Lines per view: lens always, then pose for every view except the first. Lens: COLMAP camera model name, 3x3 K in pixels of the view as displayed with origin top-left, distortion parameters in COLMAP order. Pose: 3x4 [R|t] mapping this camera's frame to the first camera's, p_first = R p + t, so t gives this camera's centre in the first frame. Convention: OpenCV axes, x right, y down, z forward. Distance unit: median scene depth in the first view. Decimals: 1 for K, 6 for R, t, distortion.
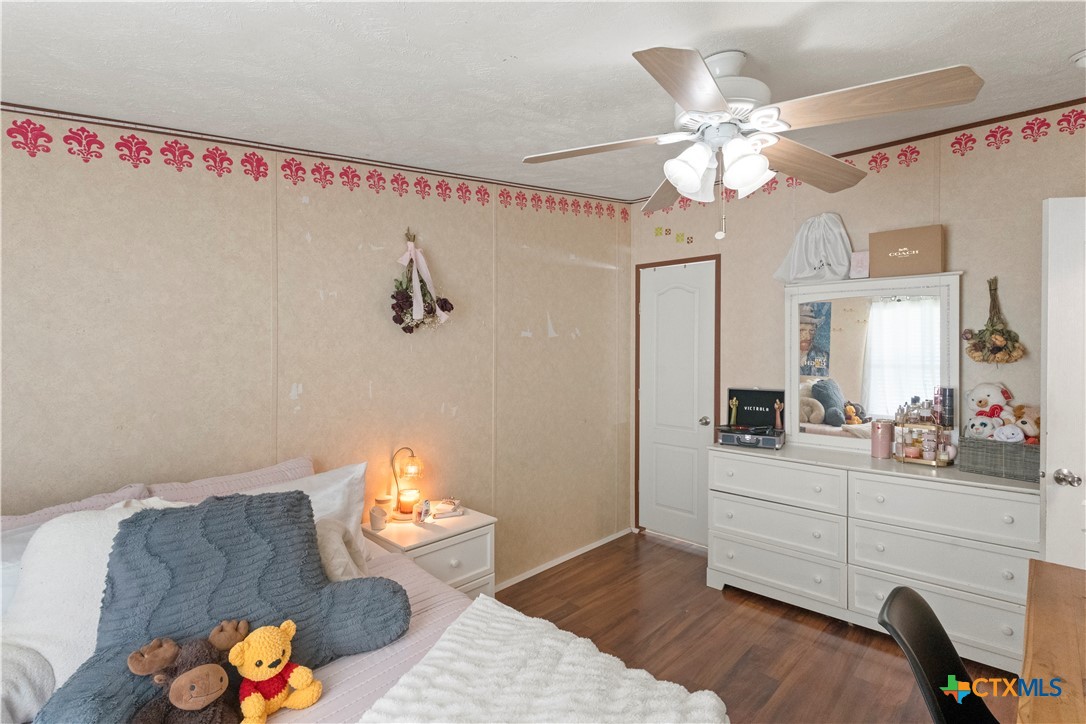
lens RADIAL K [[526.2, 0, 539.7], [0, 526.2, 358.7], [0, 0, 1]] dist [0.009617, -0.000840]
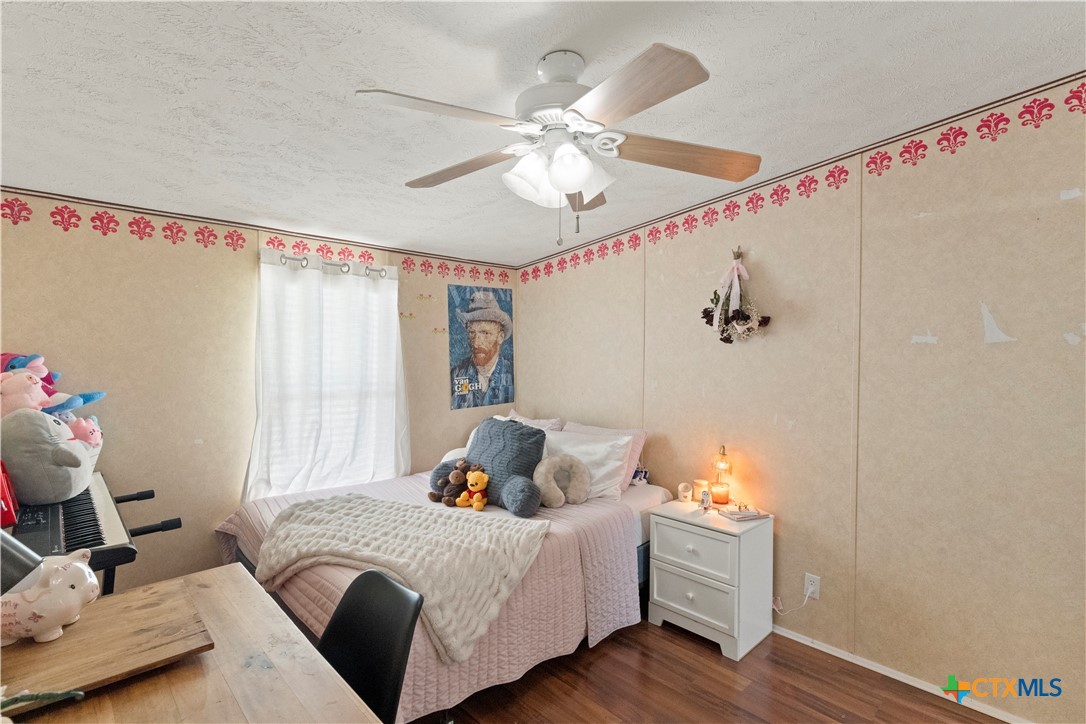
lens RADIAL K [[526.2, 0, 539.0], [0, 526.2, 358.6], [0, 0, 1]] dist [0.009617, -0.000840]
pose [[-0.050579, 0.010877, -0.998661, 0.811924], [-0.028749, 0.999510, 0.012342, -0.016931], [0.998306, 0.029335, -0.050242, 0.609765]]
